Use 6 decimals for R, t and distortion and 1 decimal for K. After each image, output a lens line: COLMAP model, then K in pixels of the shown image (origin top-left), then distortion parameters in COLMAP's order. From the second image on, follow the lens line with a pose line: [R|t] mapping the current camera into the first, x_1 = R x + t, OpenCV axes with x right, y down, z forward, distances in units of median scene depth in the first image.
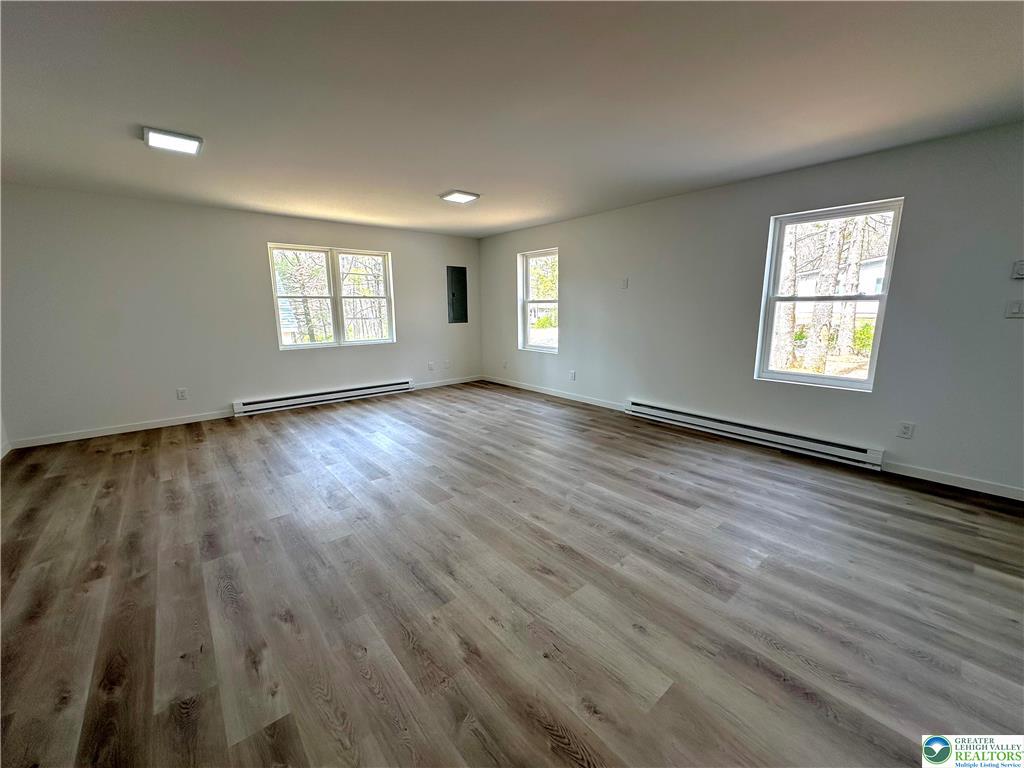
lens RADIAL K [[408.5, 0, 512.9], [0, 408.5, 383.7], [0, 0, 1]] dist [-0.005578, 0.001151]
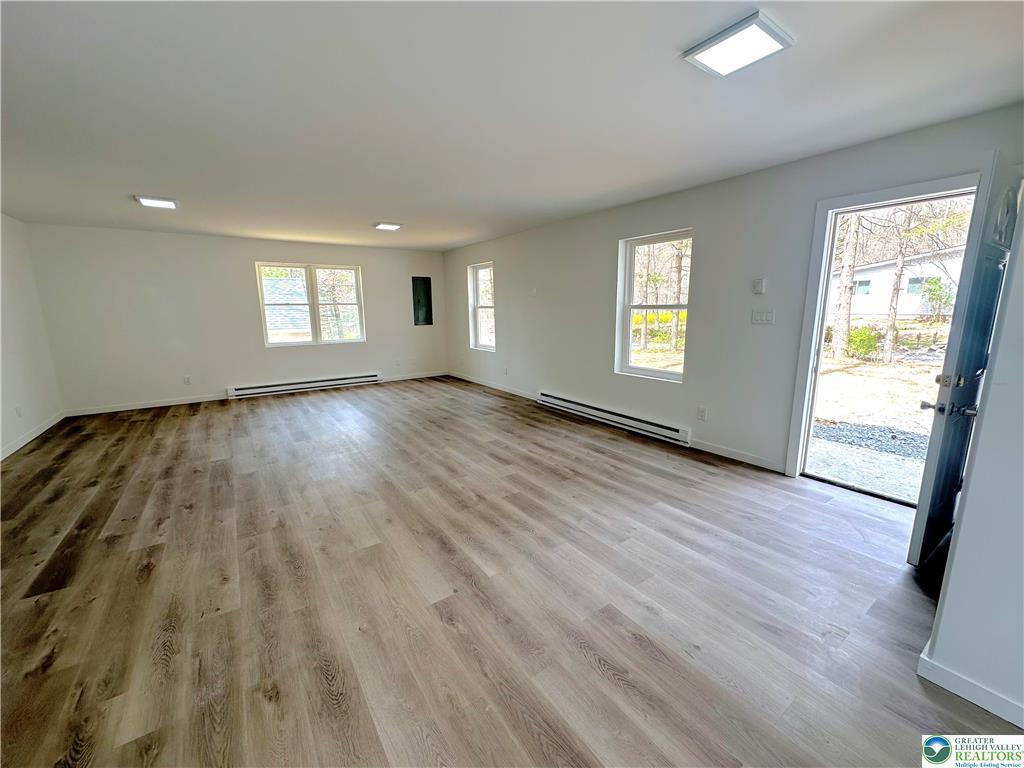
lens RADIAL K [[408.5, 0, 512.9], [0, 408.5, 383.7], [0, 0, 1]] dist [-0.005578, 0.001151]
pose [[0.995576, 0.015275, -0.092705, 0.474479], [-0.015495, 0.999879, -0.001652, 0.032046], [0.092669, 0.003081, 0.995692, -0.273806]]
